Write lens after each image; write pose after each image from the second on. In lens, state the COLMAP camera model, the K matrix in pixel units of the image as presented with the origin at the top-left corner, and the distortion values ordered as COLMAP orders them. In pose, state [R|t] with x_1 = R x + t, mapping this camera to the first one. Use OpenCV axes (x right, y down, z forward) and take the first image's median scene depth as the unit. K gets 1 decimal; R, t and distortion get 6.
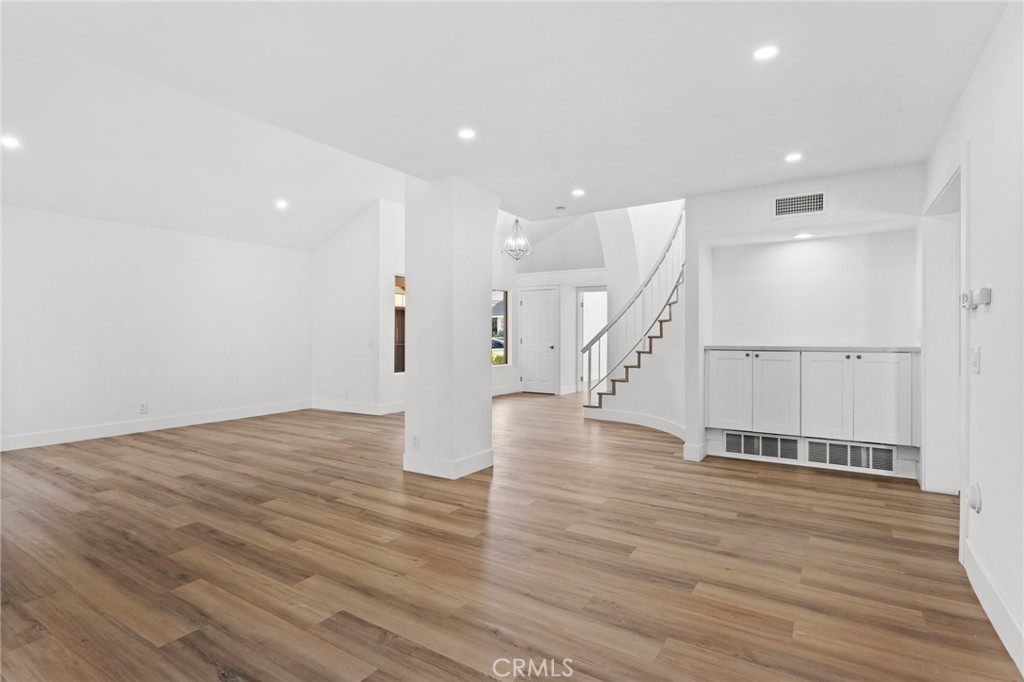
lens RADIAL K [[511.6, 0, 505.4], [0, 511.6, 340.3], [0, 0, 1]] dist [-0.002924, 0.002767]
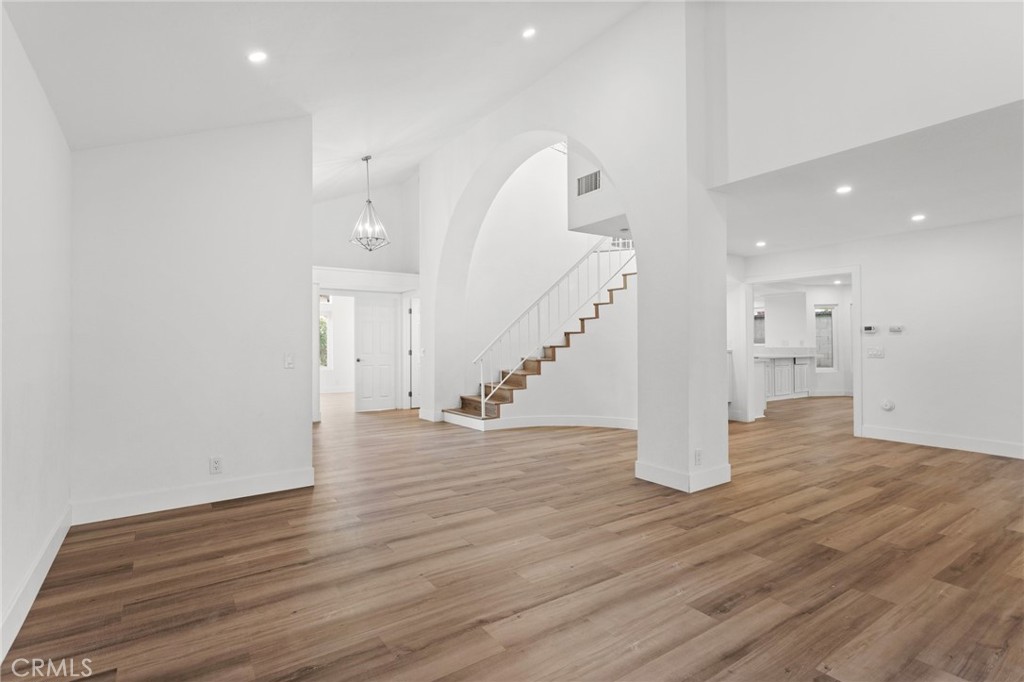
lens RADIAL K [[511.6, 0, 510.9], [0, 511.6, 336.3], [0, 0, 1]] dist [-0.002924, 0.002767]
pose [[0.367957, 0.014627, 0.929728, -1.469413], [0.016273, 0.999622, -0.022167, -0.009542], [-0.929700, 0.023286, 0.367580, 1.215681]]
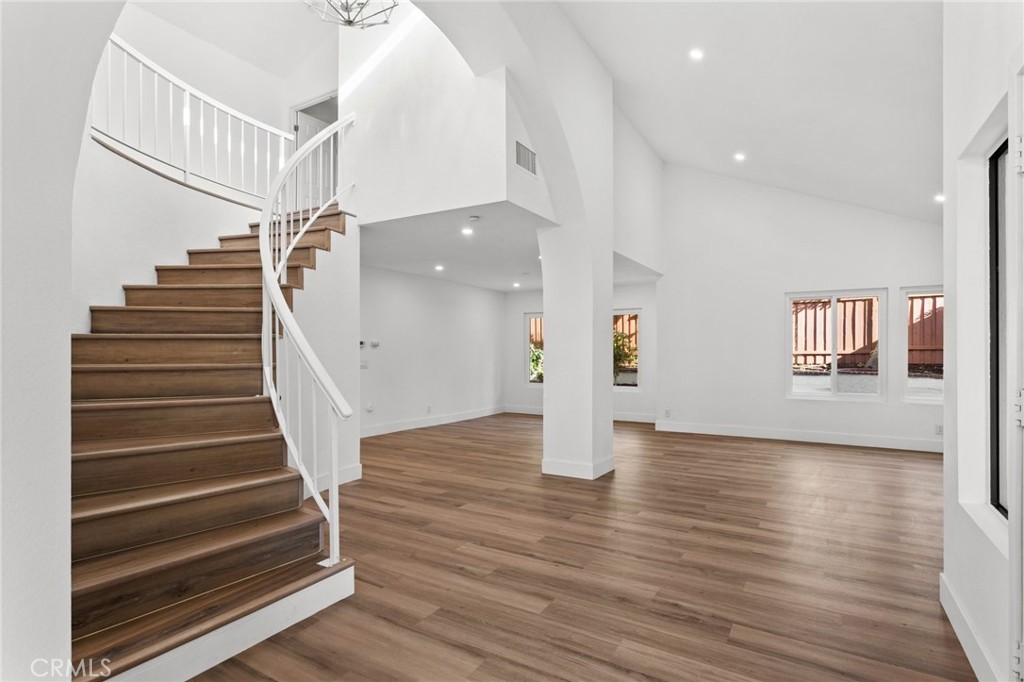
lens RADIAL K [[511.6, 0, 515.0], [0, 511.6, 347.5], [0, 0, 1]] dist [-0.002924, 0.002767]
pose [[-0.998367, 0.002071, -0.057083, 0.114123], [0.001796, 0.999987, 0.004872, -0.046246], [0.057092, 0.004762, -0.998358, 2.764583]]
